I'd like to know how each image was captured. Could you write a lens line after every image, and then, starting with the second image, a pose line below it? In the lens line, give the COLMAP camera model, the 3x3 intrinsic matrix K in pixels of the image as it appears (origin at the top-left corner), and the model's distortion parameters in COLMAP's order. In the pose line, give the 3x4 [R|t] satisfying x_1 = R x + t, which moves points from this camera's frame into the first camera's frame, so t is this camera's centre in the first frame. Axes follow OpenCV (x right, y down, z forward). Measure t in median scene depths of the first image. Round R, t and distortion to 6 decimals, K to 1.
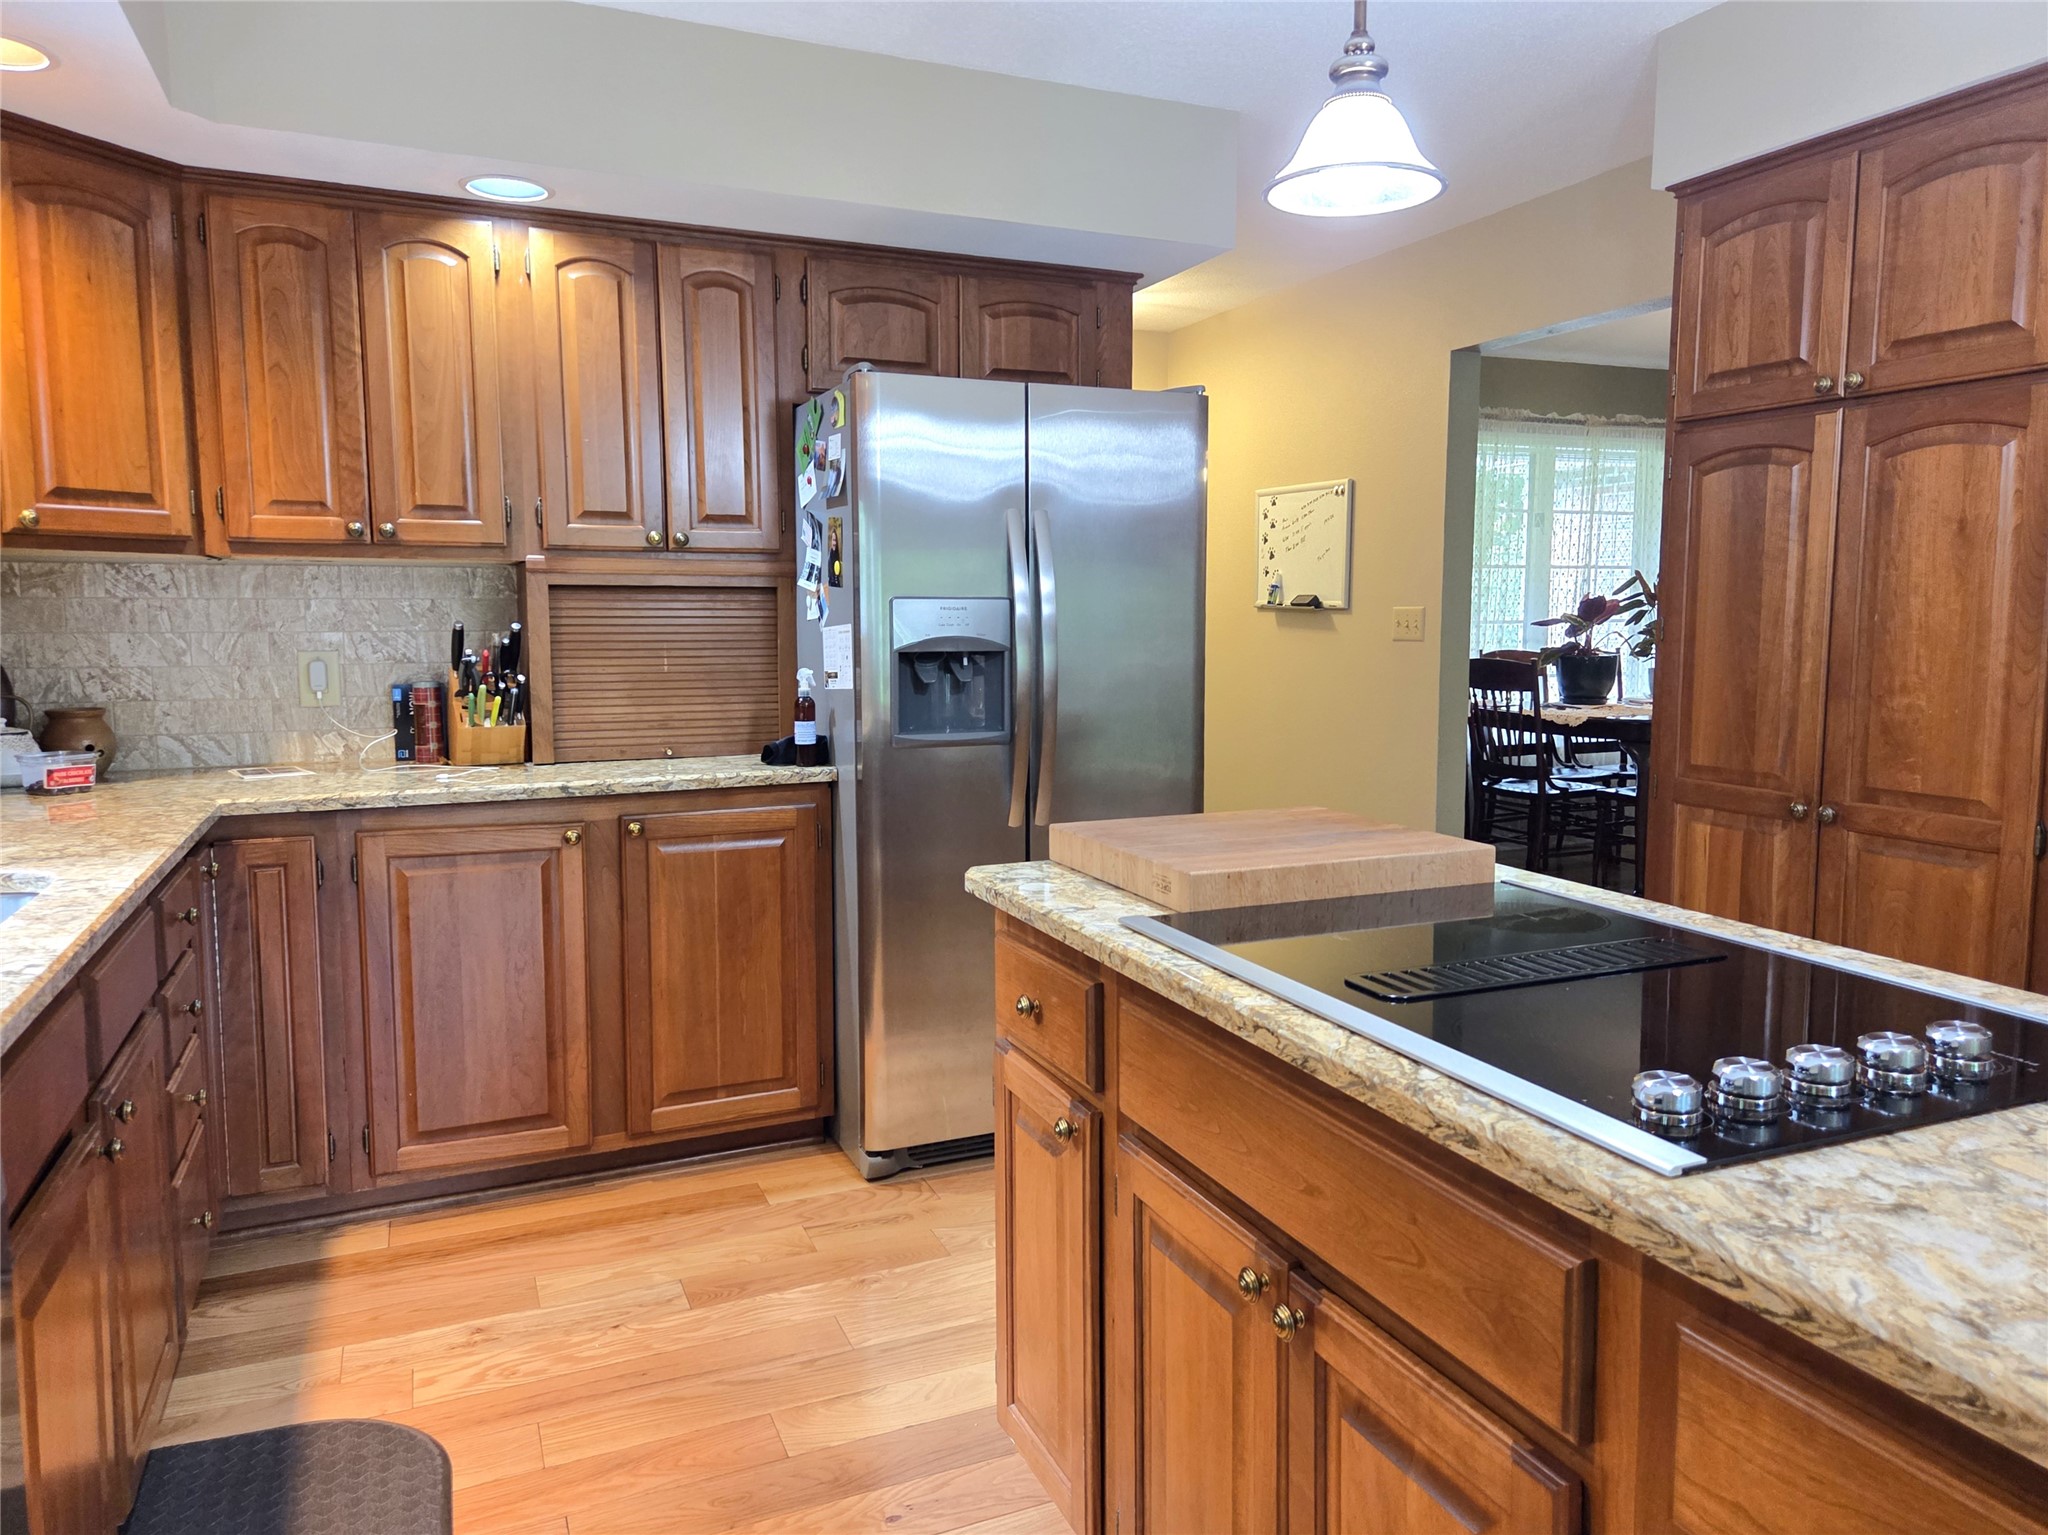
lens RADIAL K [[1376.9, 0, 1032.1], [0, 1376.9, 746.7], [0, 0, 1]] dist [0.072851, -0.056456]
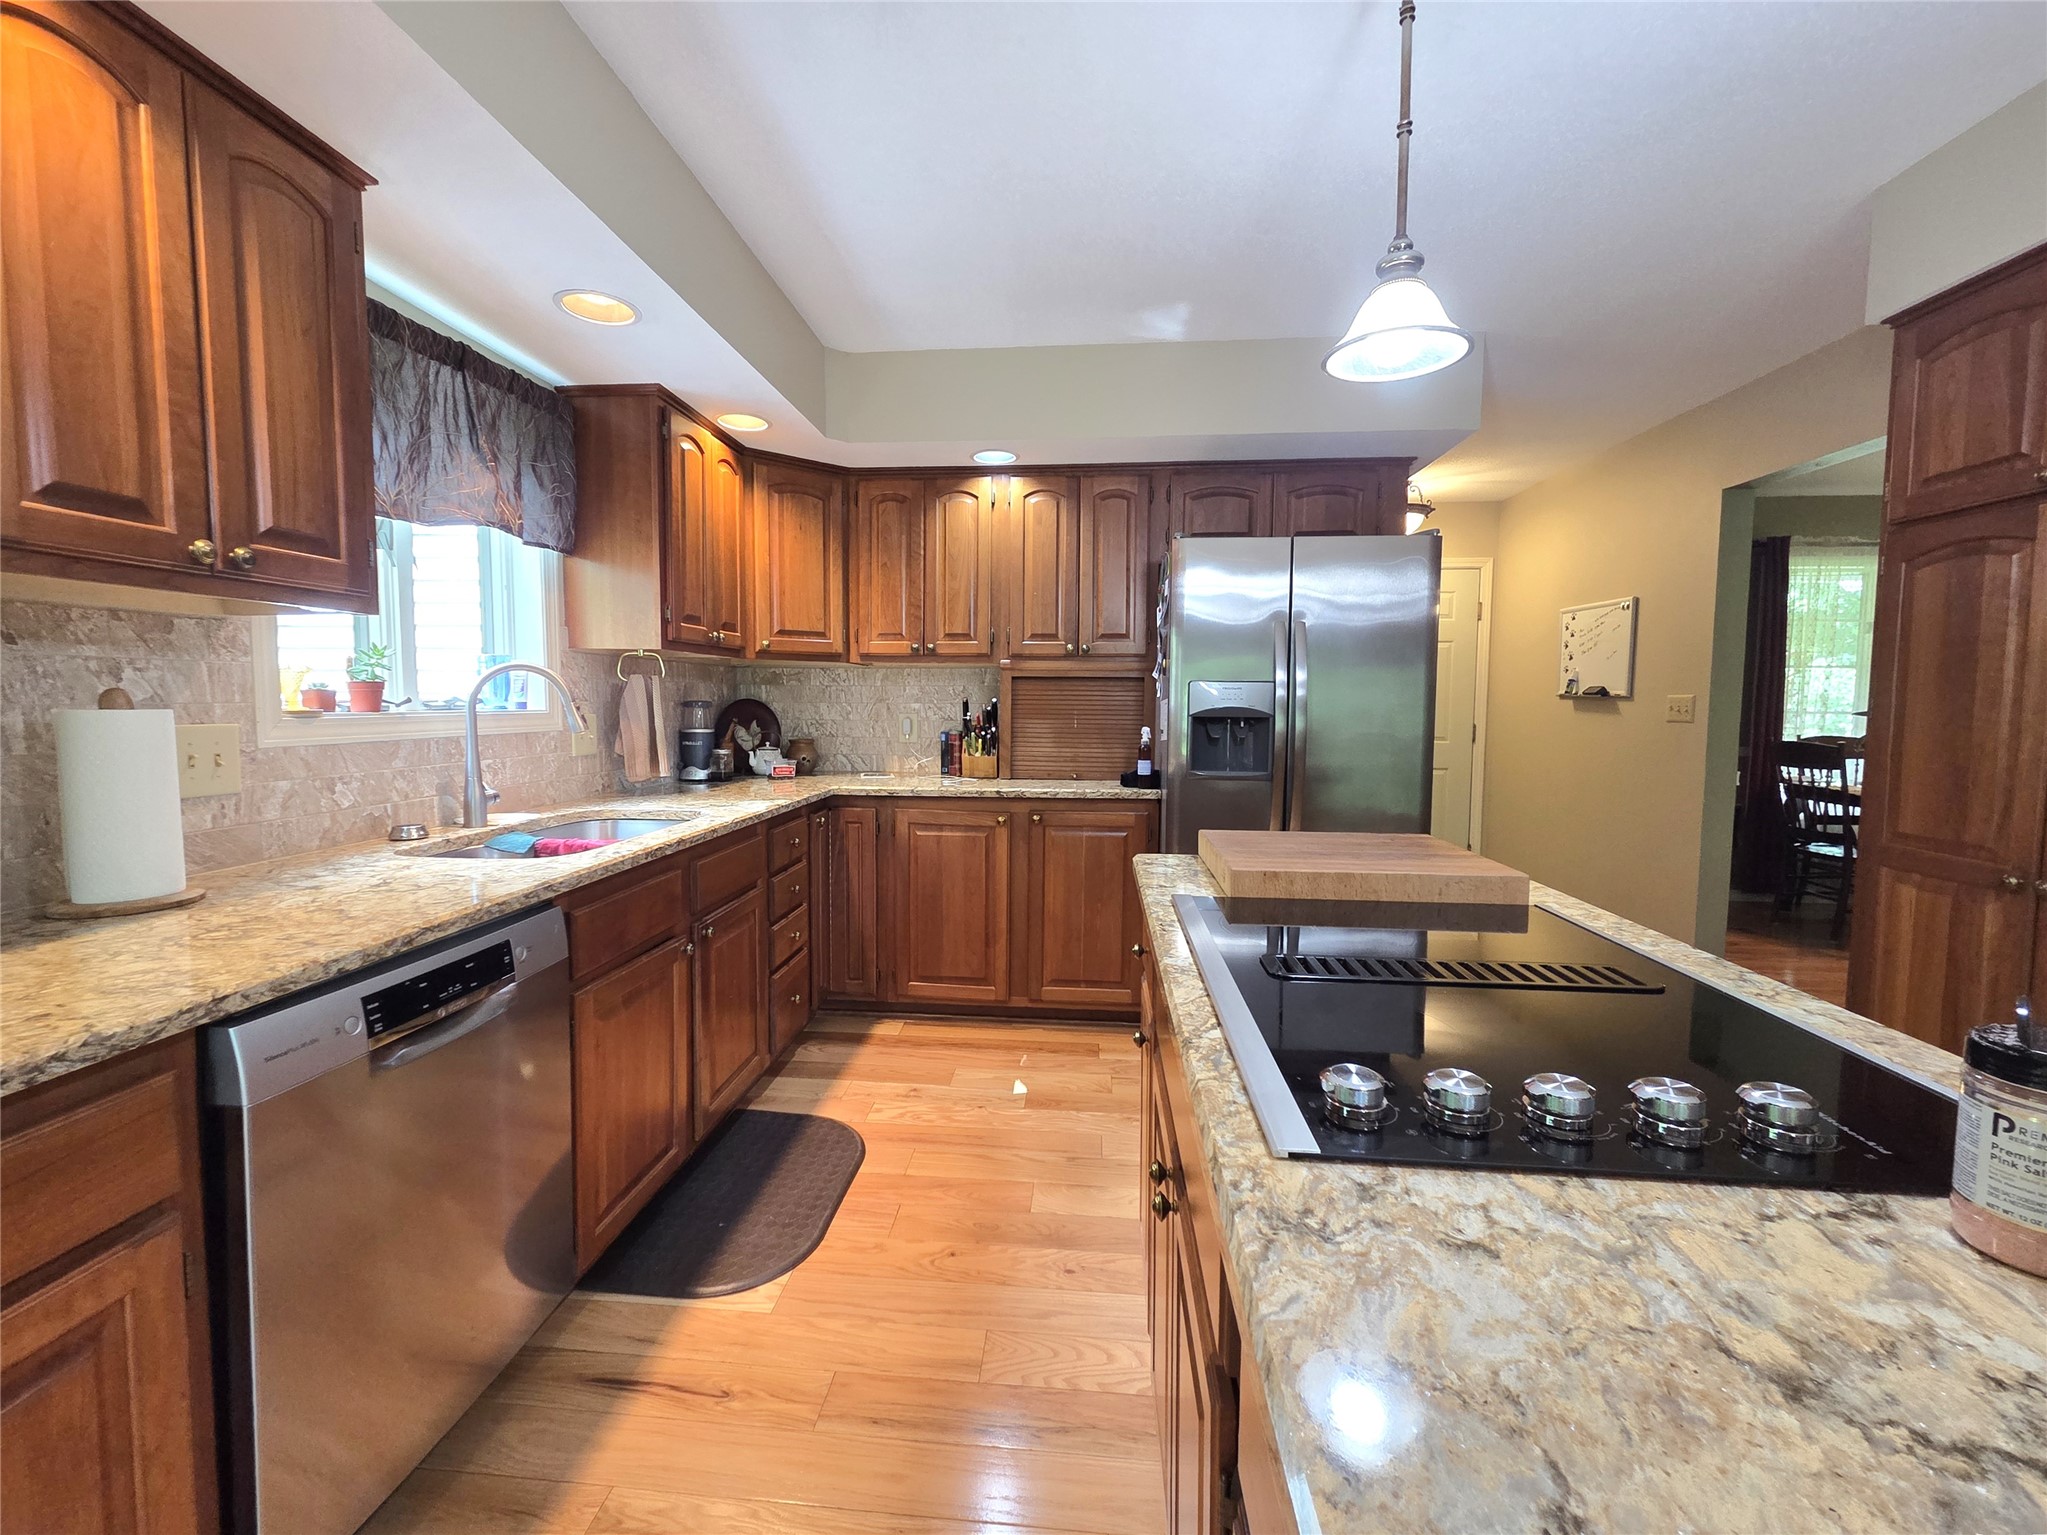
lens RADIAL K [[828.9, 0, 1013.8], [0, 828.9, 757.5], [0, 0, 1]] dist [0.001314, 0.000055]
pose [[0.877210, 0.039838, -0.478452, 0.168298], [-0.055844, 0.998254, -0.019267, 0.005525], [0.476848, 0.043620, 0.877903, 0.093285]]
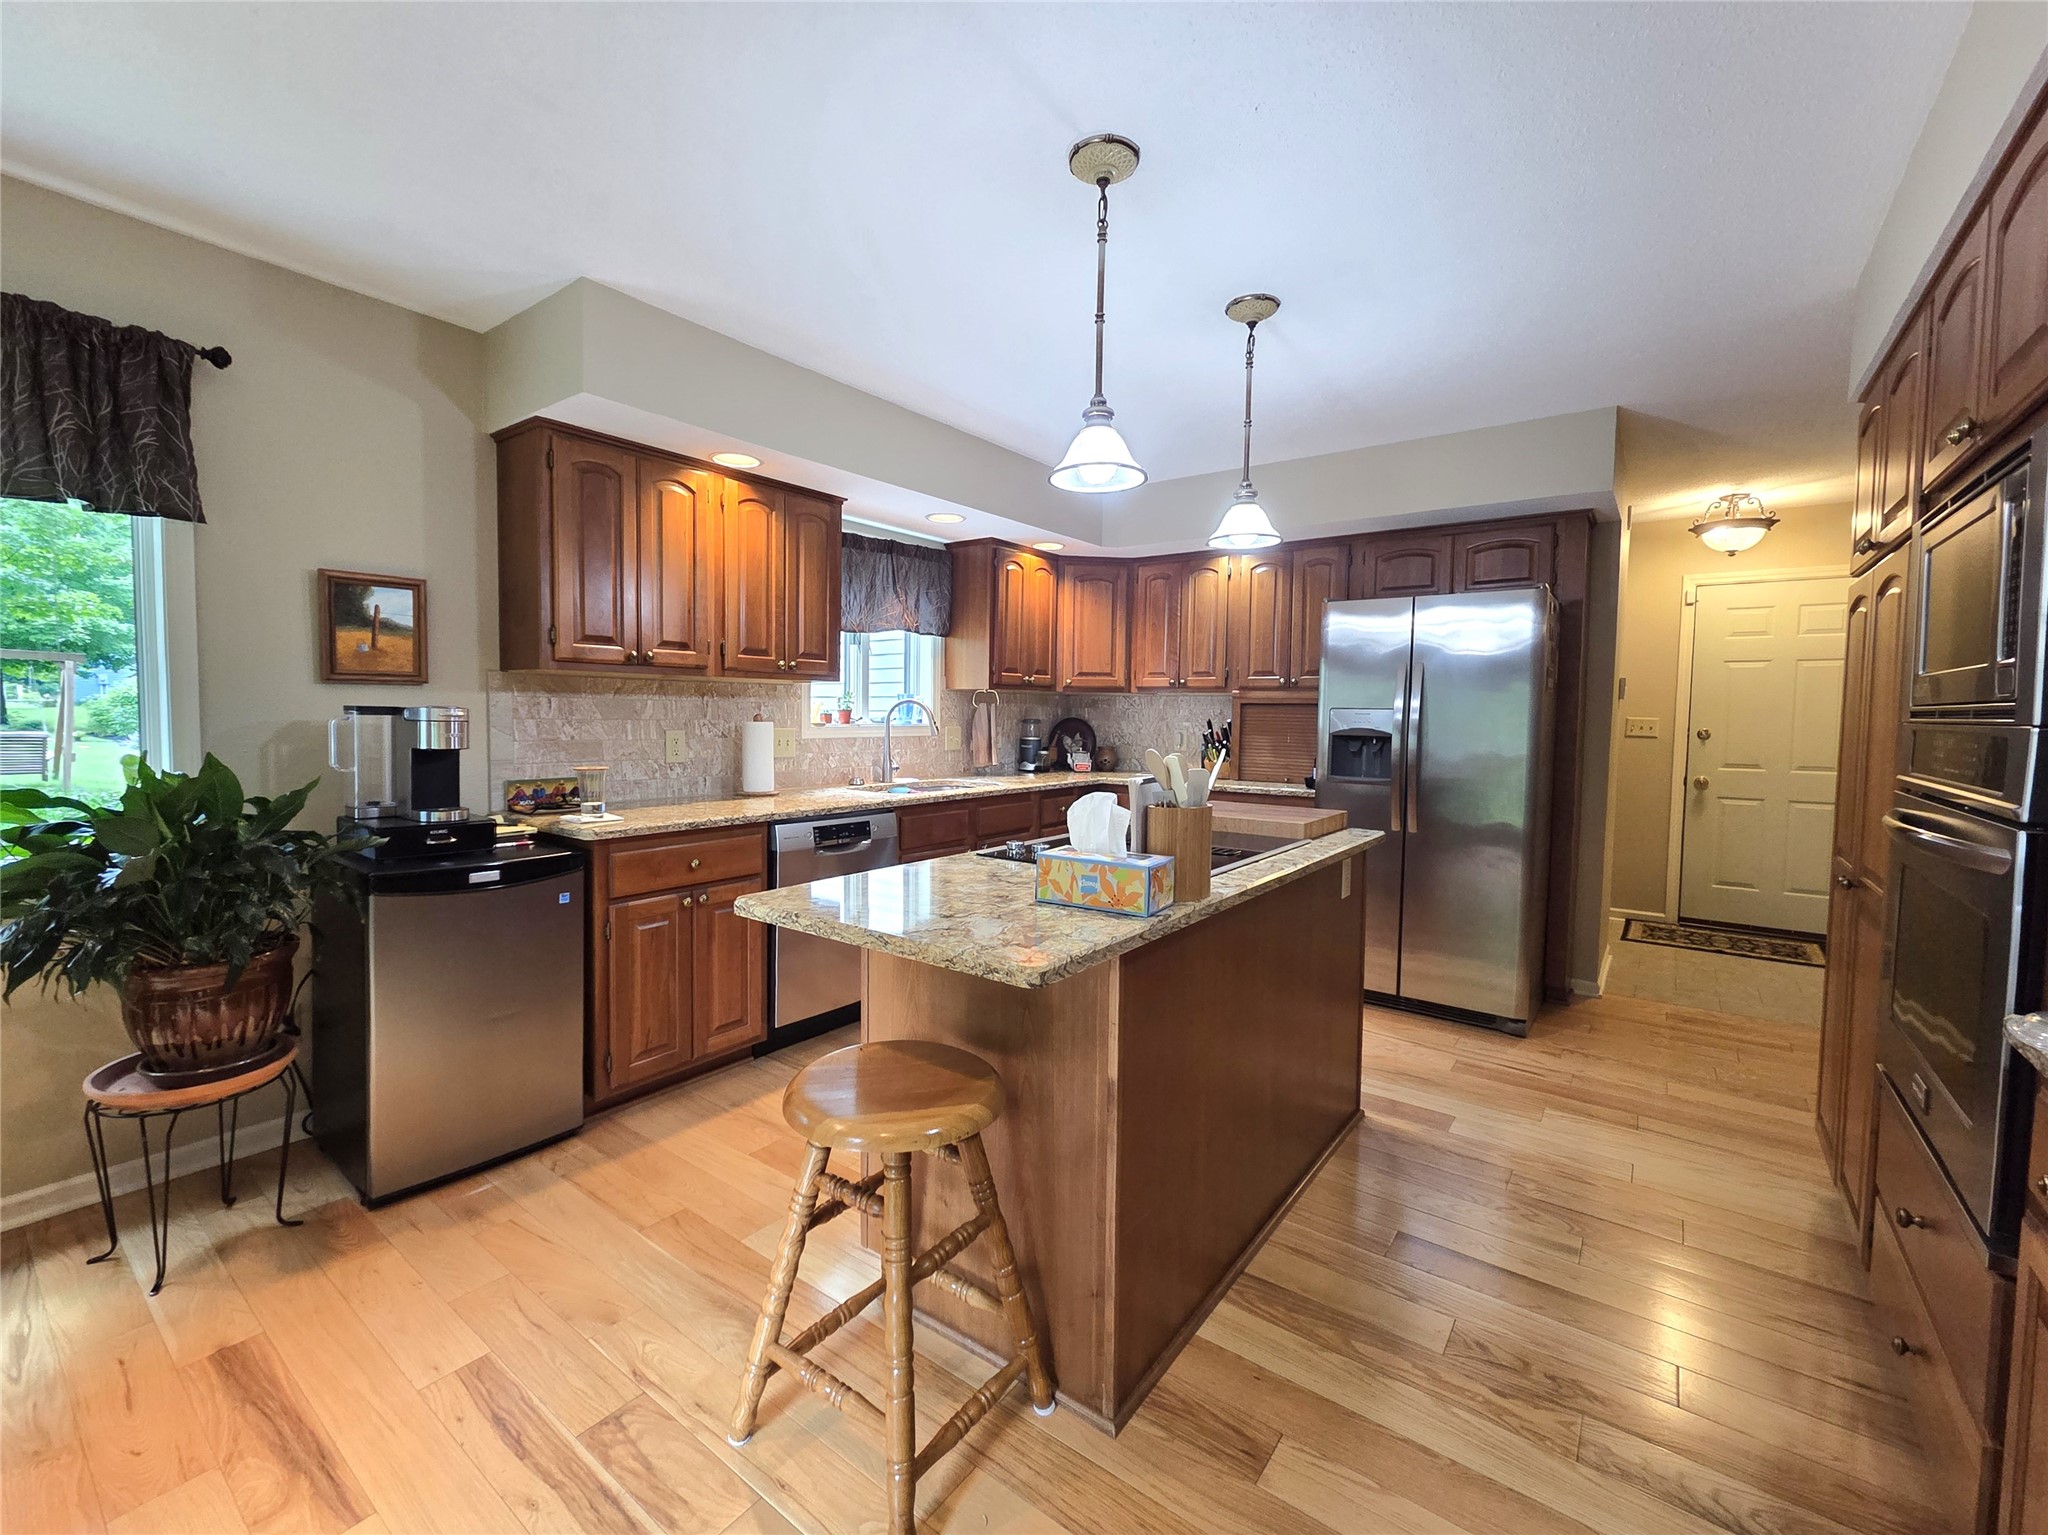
lens RADIAL K [[842.6, 0, 1029.9], [0, 842.6, 757.2], [0, 0, 1]] dist [-0.000817, -0.000669]
pose [[0.513407, 0.054654, -0.856403, 0.731761], [-0.101050, 0.994877, 0.002912, 0.005696], [0.852175, 0.085044, 0.516299, -0.025985]]
